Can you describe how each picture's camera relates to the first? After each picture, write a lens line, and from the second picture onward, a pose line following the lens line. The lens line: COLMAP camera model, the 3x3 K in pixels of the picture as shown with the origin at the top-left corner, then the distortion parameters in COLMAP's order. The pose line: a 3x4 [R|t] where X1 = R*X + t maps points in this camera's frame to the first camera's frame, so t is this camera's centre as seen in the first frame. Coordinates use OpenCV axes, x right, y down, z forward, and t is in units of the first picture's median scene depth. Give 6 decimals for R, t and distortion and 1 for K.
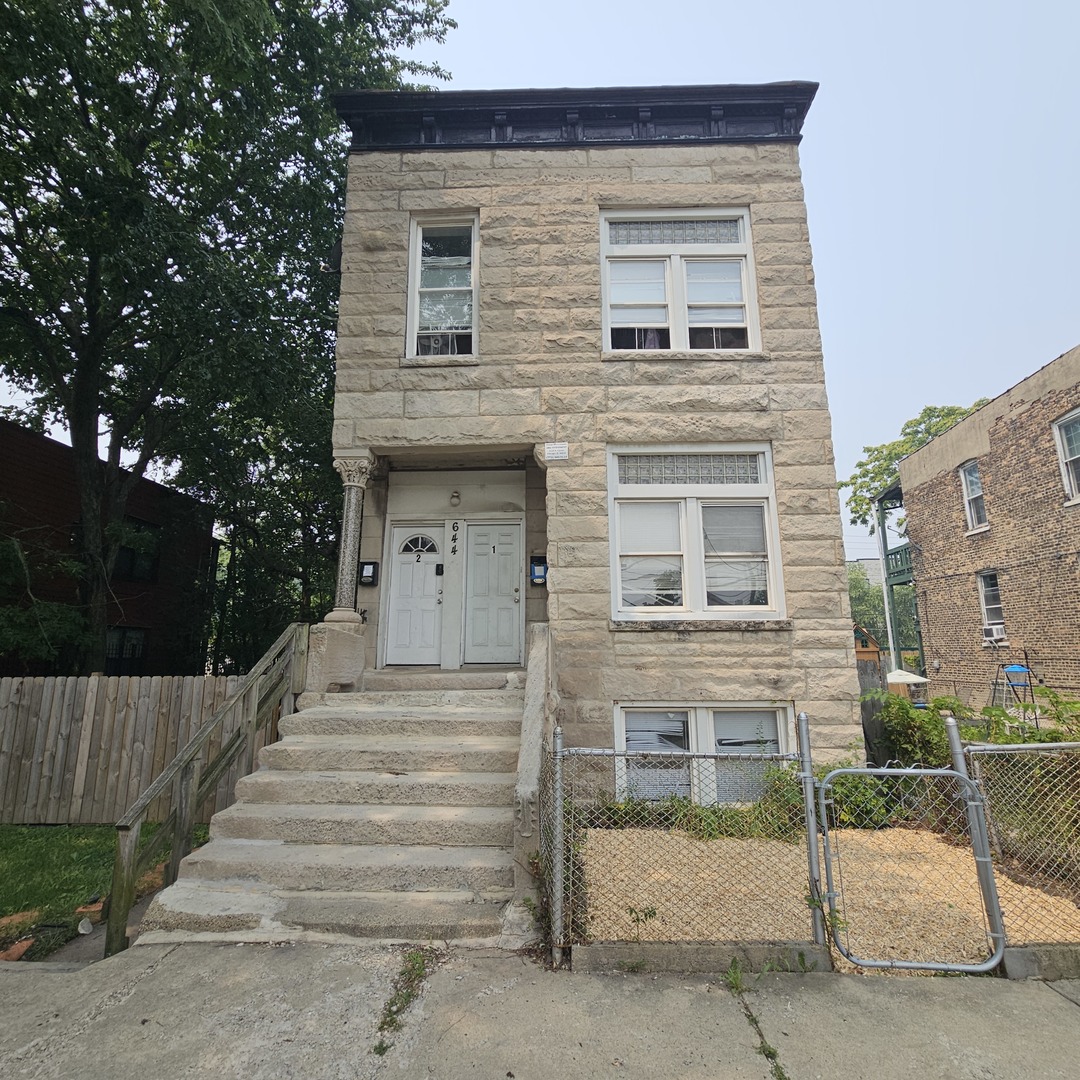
lens RADIAL K [[601.7, 0, 546.3], [0, 601.7, 538.1], [0, 0, 1]] dist [-0.003680, 0.000116]
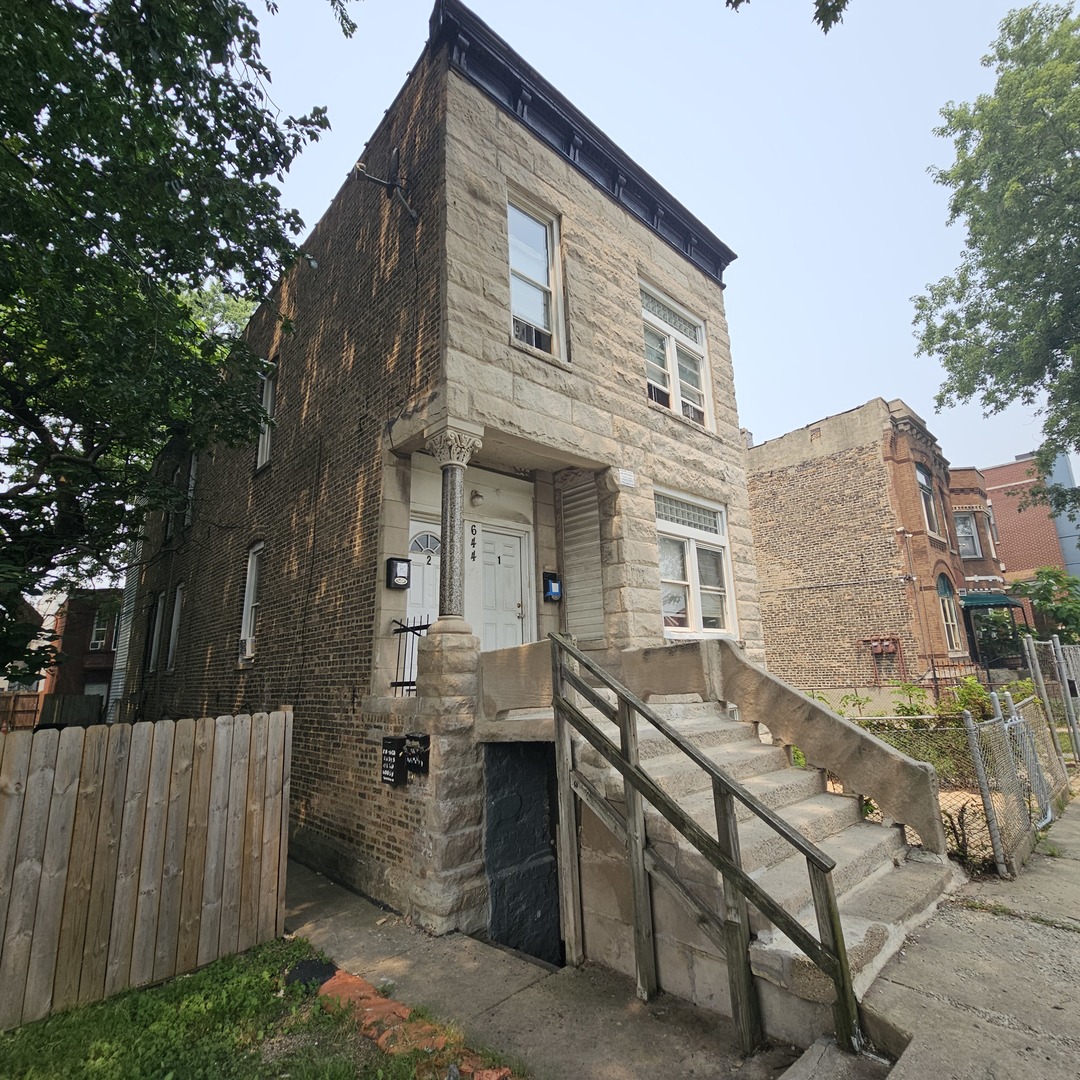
lens RADIAL K [[601.7, 0, 547.2], [0, 601.7, 537.9], [0, 0, 1]] dist [-0.003680, 0.000116]
pose [[0.693770, 0.138280, 0.706797, -0.809404], [-0.106013, 0.990312, -0.089688, 0.070381], [-0.712351, -0.012707, 0.701708, 0.346801]]
